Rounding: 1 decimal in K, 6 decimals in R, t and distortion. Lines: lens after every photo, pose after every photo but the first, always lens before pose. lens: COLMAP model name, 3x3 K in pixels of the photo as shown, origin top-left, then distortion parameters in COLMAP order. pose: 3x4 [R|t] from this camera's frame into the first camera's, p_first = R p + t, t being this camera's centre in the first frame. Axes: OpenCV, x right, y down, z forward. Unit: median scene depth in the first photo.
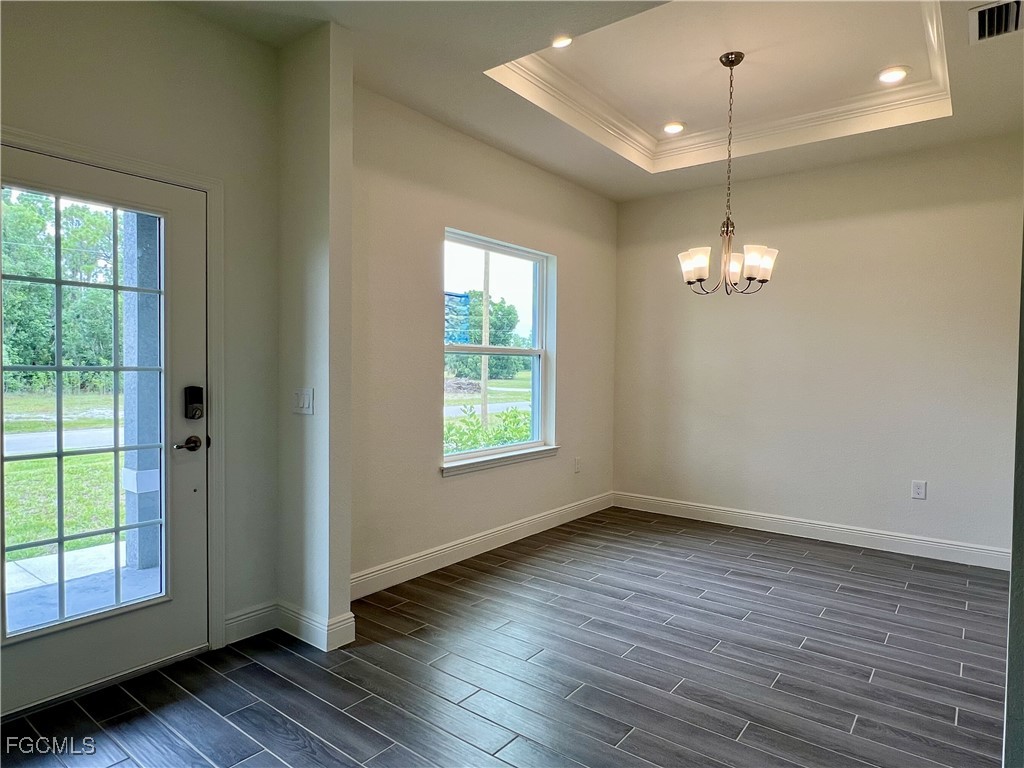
lens RADIAL K [[616.0, 0, 511.1], [0, 616.0, 382.6], [0, 0, 1]] dist [-0.002110, -0.000269]
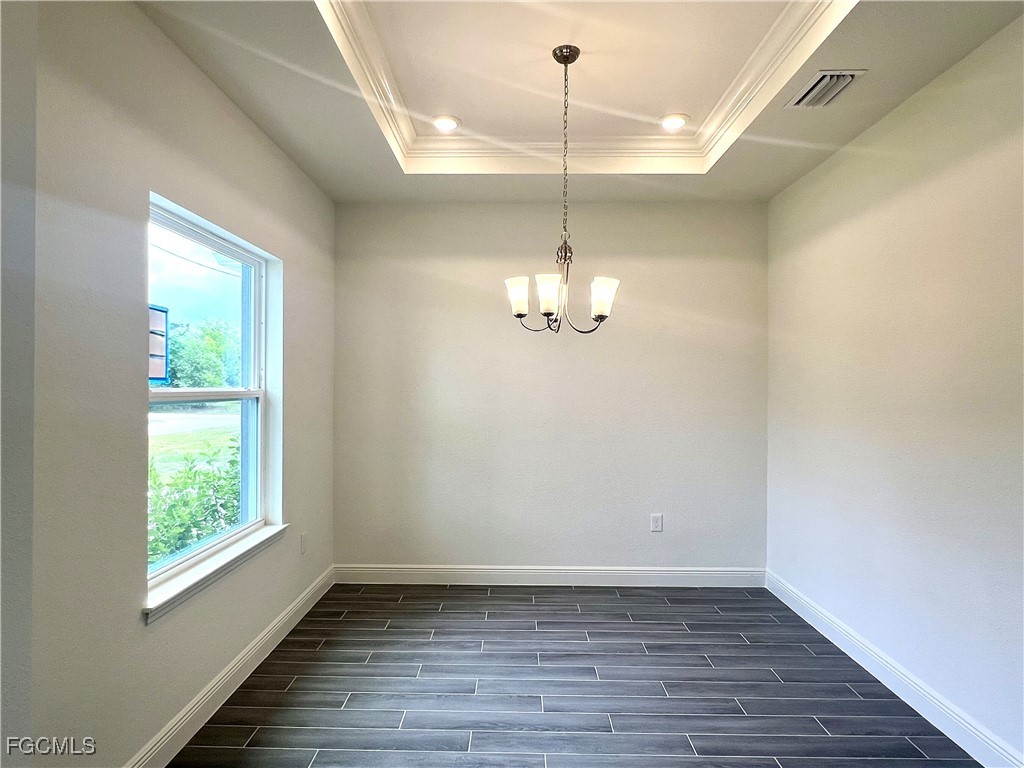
lens RADIAL K [[616.0, 0, 512.4], [0, 616.0, 381.6], [0, 0, 1]] dist [-0.002110, -0.000269]
pose [[0.802410, -0.002524, 0.596767, -0.169848], [0.020276, 0.999529, -0.023035, -0.049738], [-0.596428, 0.030583, 0.802084, 0.315189]]
